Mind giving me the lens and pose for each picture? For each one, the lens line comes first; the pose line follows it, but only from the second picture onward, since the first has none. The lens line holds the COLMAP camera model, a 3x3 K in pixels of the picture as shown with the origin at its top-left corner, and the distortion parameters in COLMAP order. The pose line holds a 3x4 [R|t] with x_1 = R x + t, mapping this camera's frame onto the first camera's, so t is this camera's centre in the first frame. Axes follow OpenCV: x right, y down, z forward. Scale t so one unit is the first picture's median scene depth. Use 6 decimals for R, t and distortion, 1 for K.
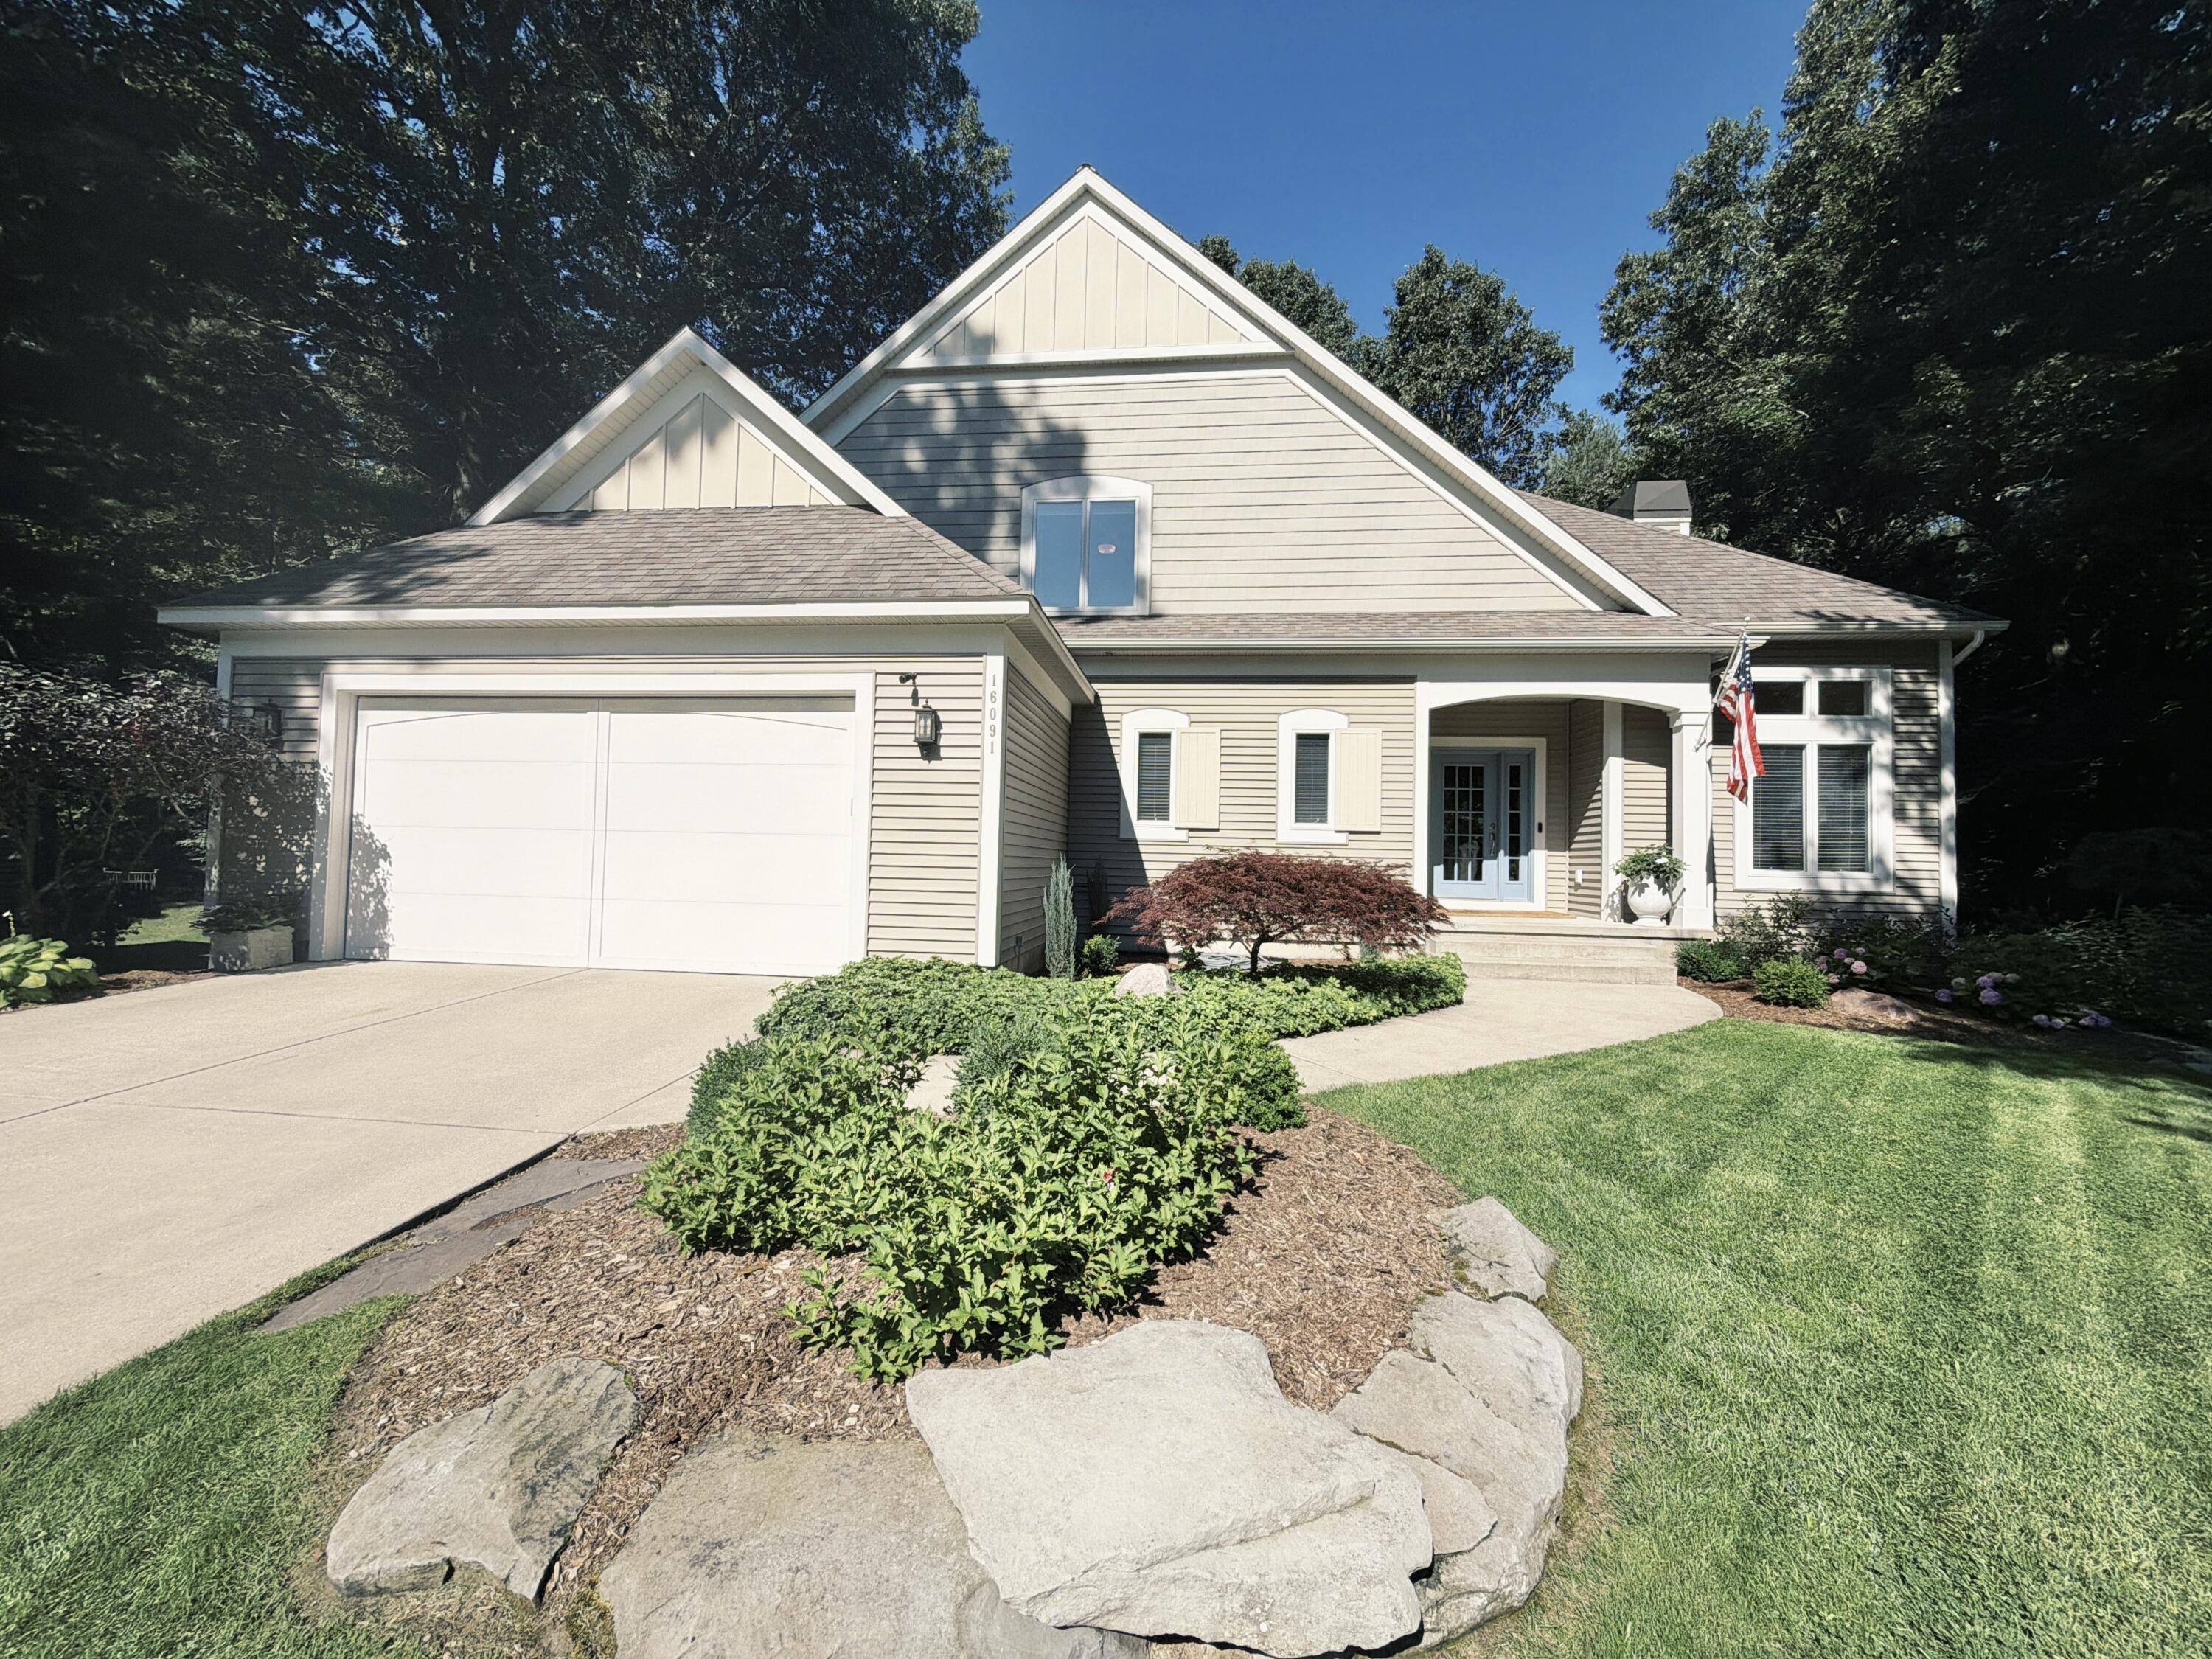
lens RADIAL K [[876.4, 0, 1110.8], [0, 876.4, 831.9], [0, 0, 1]] dist [0.003140, -0.000252]
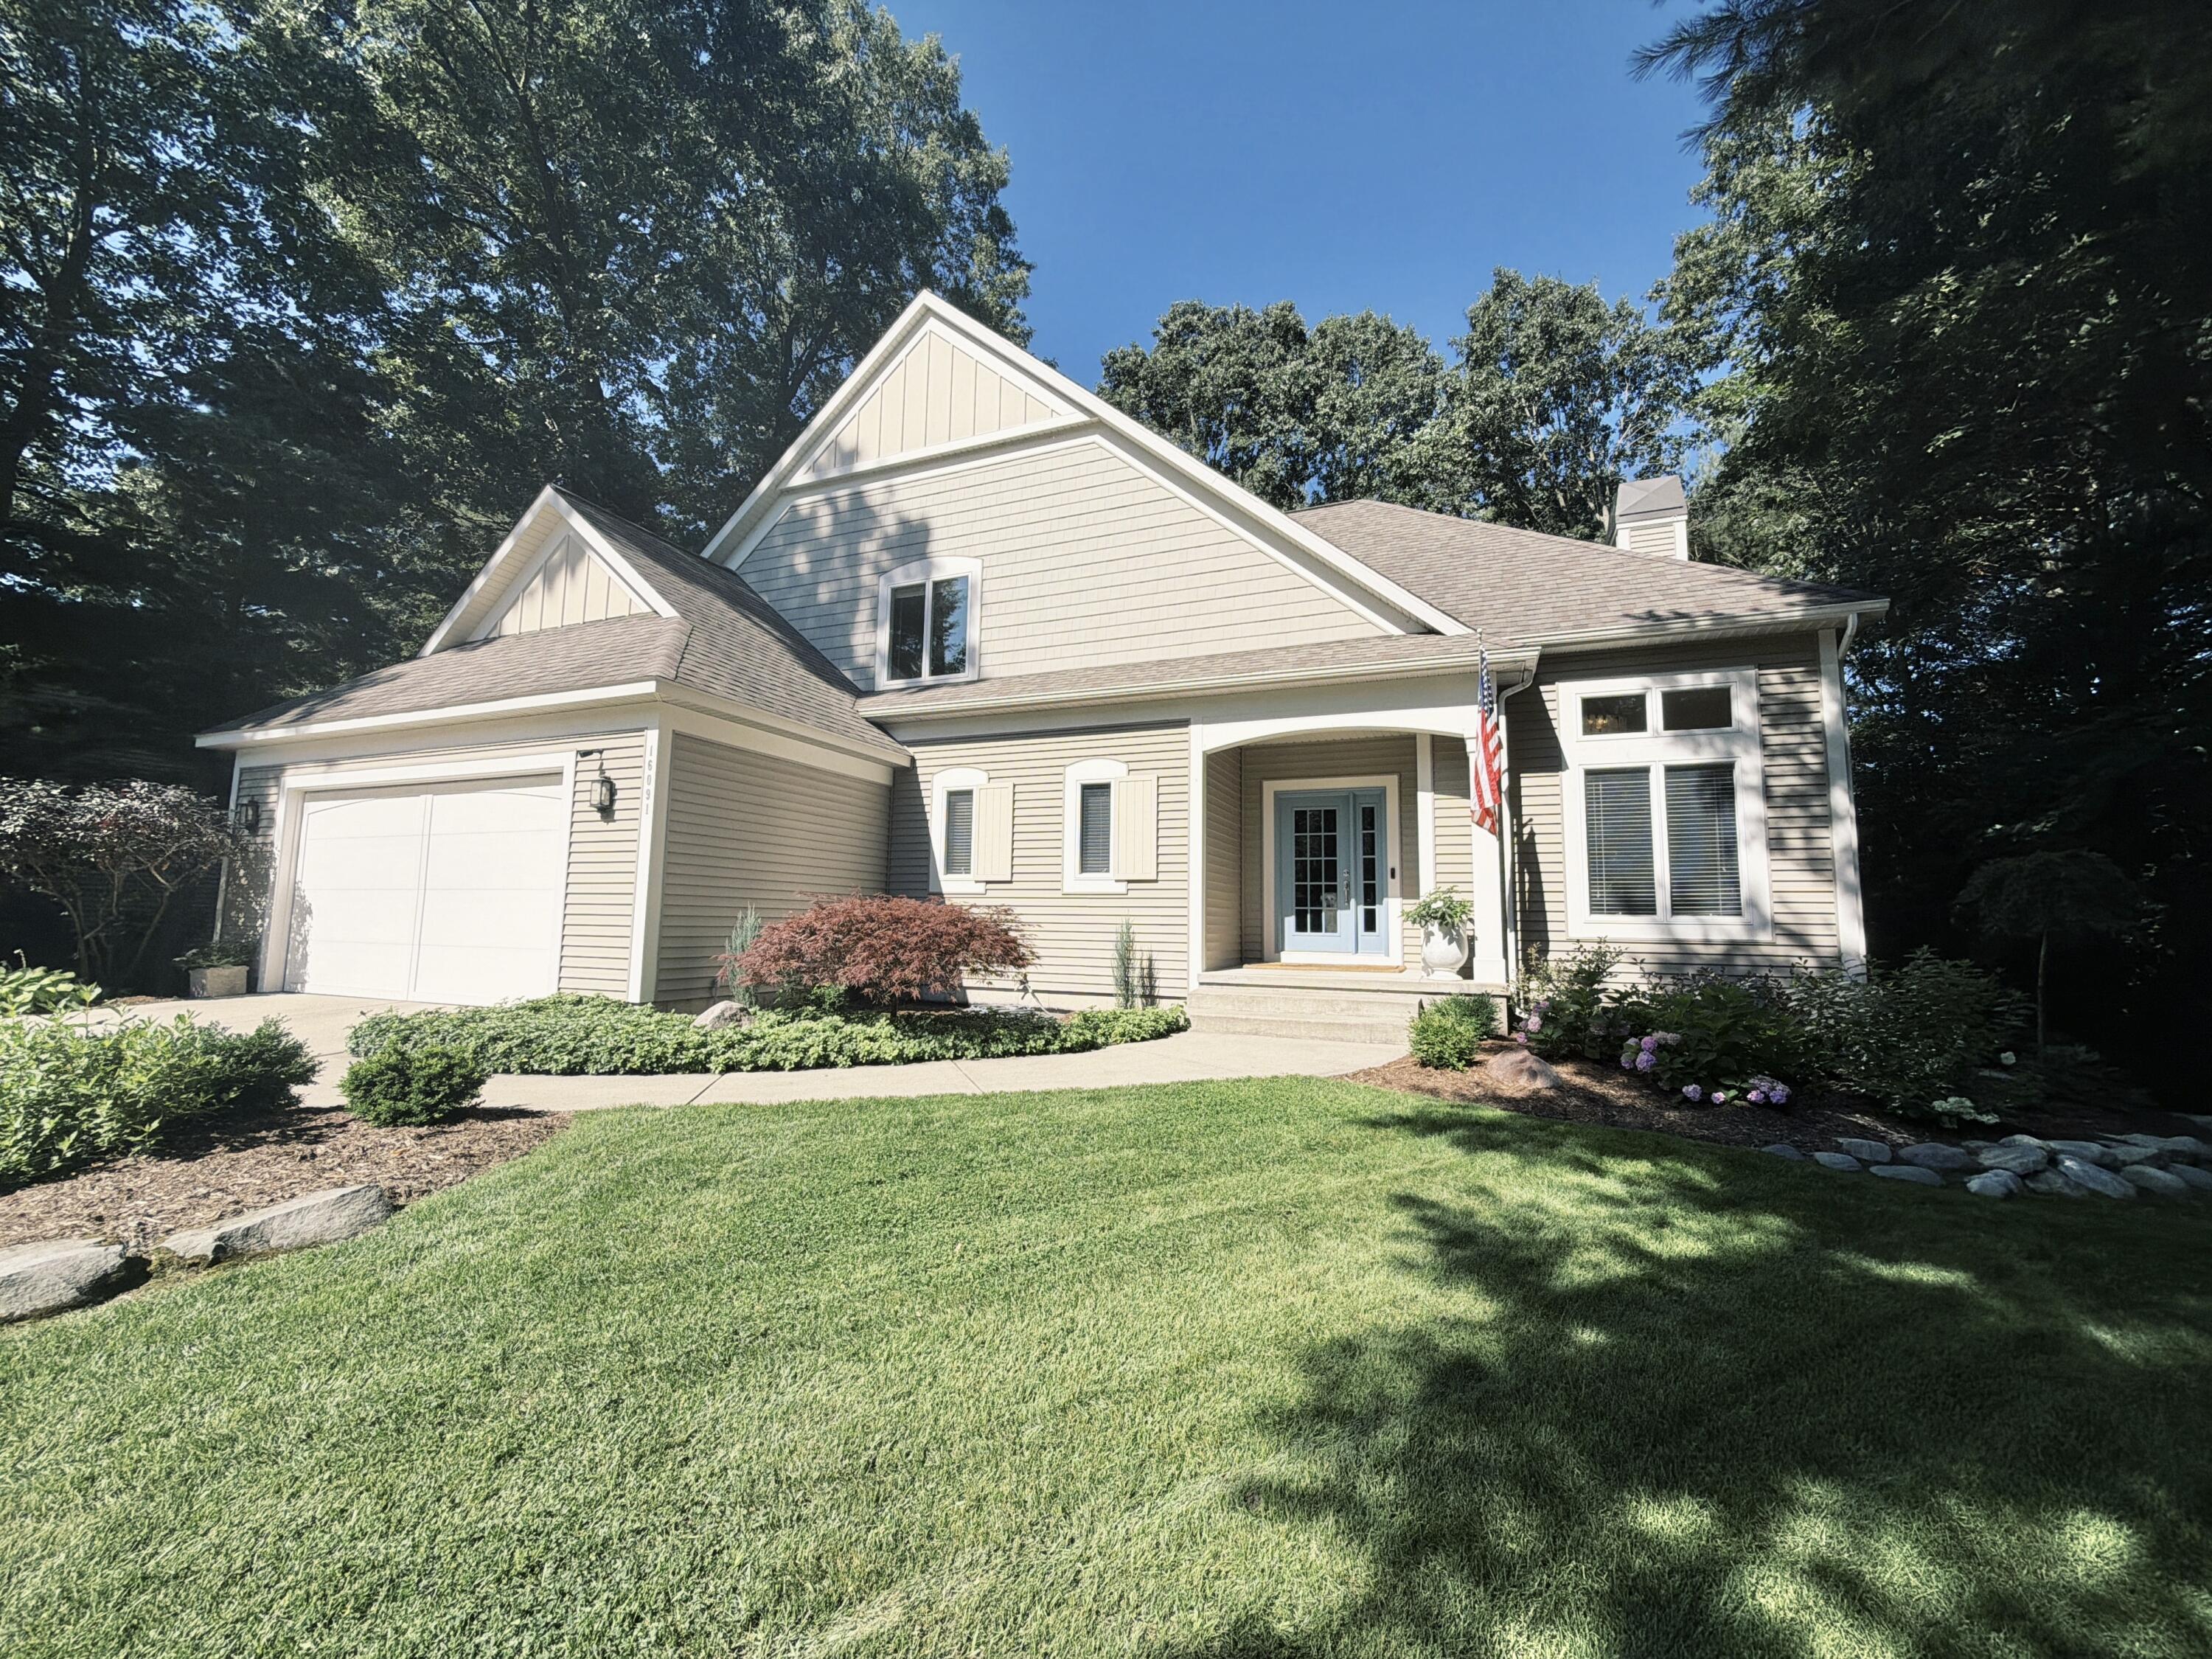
lens RADIAL K [[876.4, 0, 1106.9], [0, 876.4, 833.4], [0, 0, 1]] dist [0.003140, -0.000252]
pose [[0.961237, -0.035854, -0.273381, 0.520016], [0.015003, 0.996842, -0.077984, 0.022984], [0.275314, 0.070860, 0.958739, 0.049205]]
